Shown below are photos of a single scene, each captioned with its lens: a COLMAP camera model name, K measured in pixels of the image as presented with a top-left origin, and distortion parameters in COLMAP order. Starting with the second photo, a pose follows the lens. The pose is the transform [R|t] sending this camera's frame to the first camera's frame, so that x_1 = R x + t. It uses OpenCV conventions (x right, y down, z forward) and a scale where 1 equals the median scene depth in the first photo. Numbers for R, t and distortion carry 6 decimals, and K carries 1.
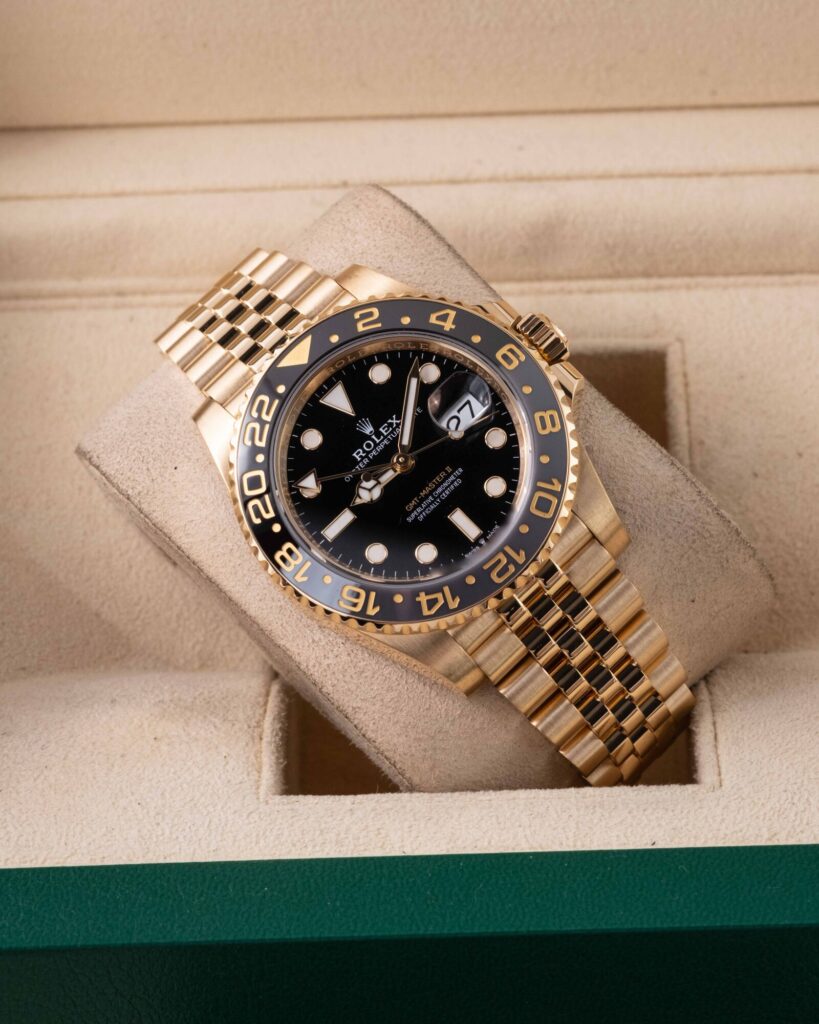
lens RADIAL K [[4362.3, 0, 409.5], [0, 4362.3, 512.0], [0, 0, 1]] dist [0.127752, 0.790235]
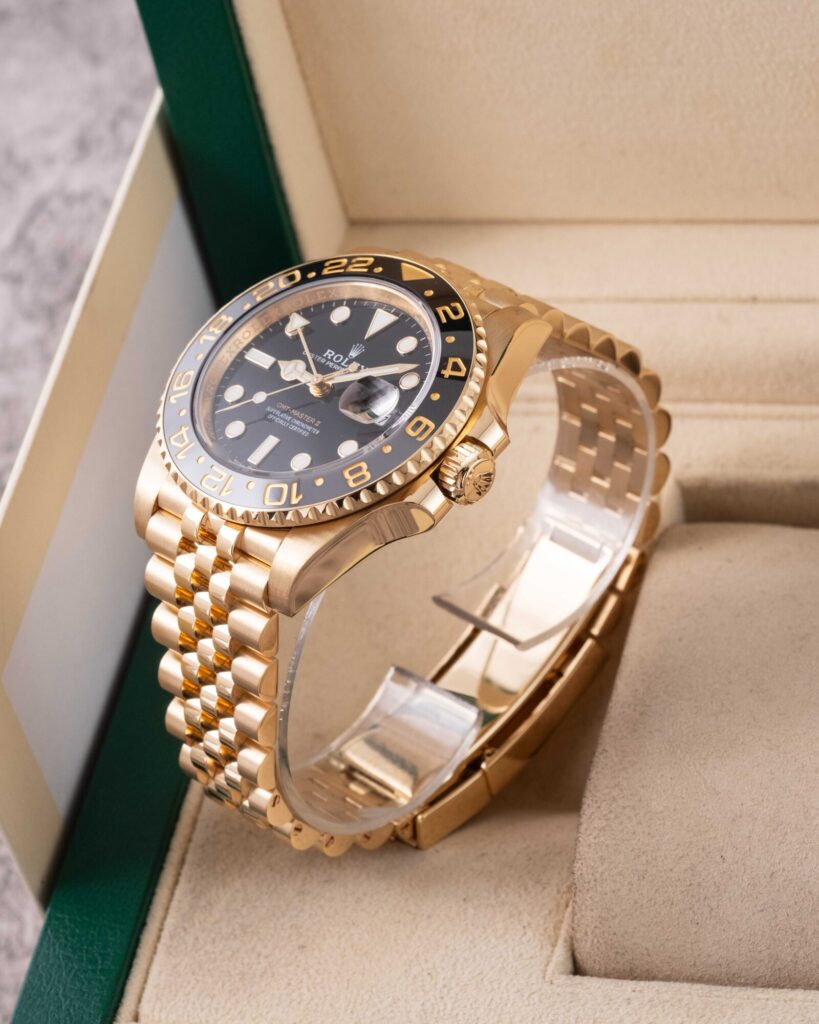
lens RADIAL K [[4363.4, 0, 438.2], [0, 4363.4, 481.6], [0, 0, 1]] dist [0.089710, 3.100225]
pose [[0.962857, 0.048271, -0.265663, 0.203945], [-0.021582, 0.994501, 0.102482, -0.150813], [0.269149, -0.092942, 0.958603, 0.033823]]
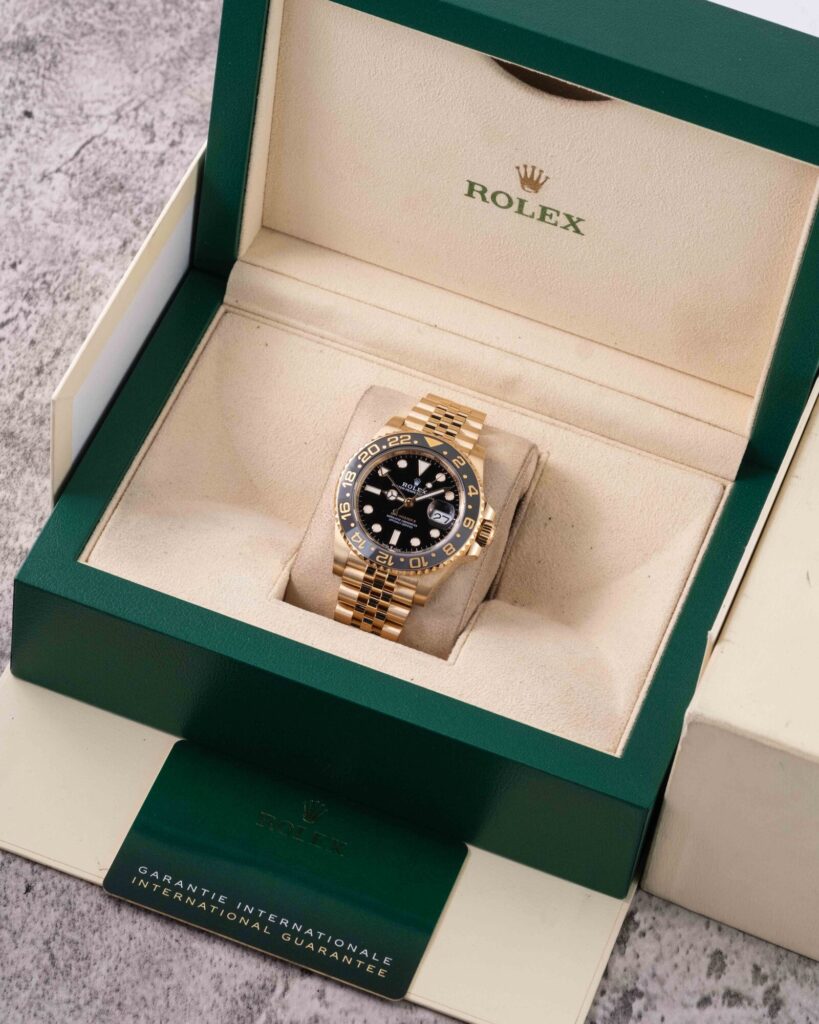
lens RADIAL K [[3645.2, 0, 409.5], [0, 3645.2, 512.0], [0, 0, 1]] dist [0.108293, 0.836402]
pose [[0.925974, 0.359000, -0.117012, 0.244166], [-0.337645, 0.925978, 0.169001, -0.326730], [0.169022, -0.116982, 0.978645, -0.870096]]
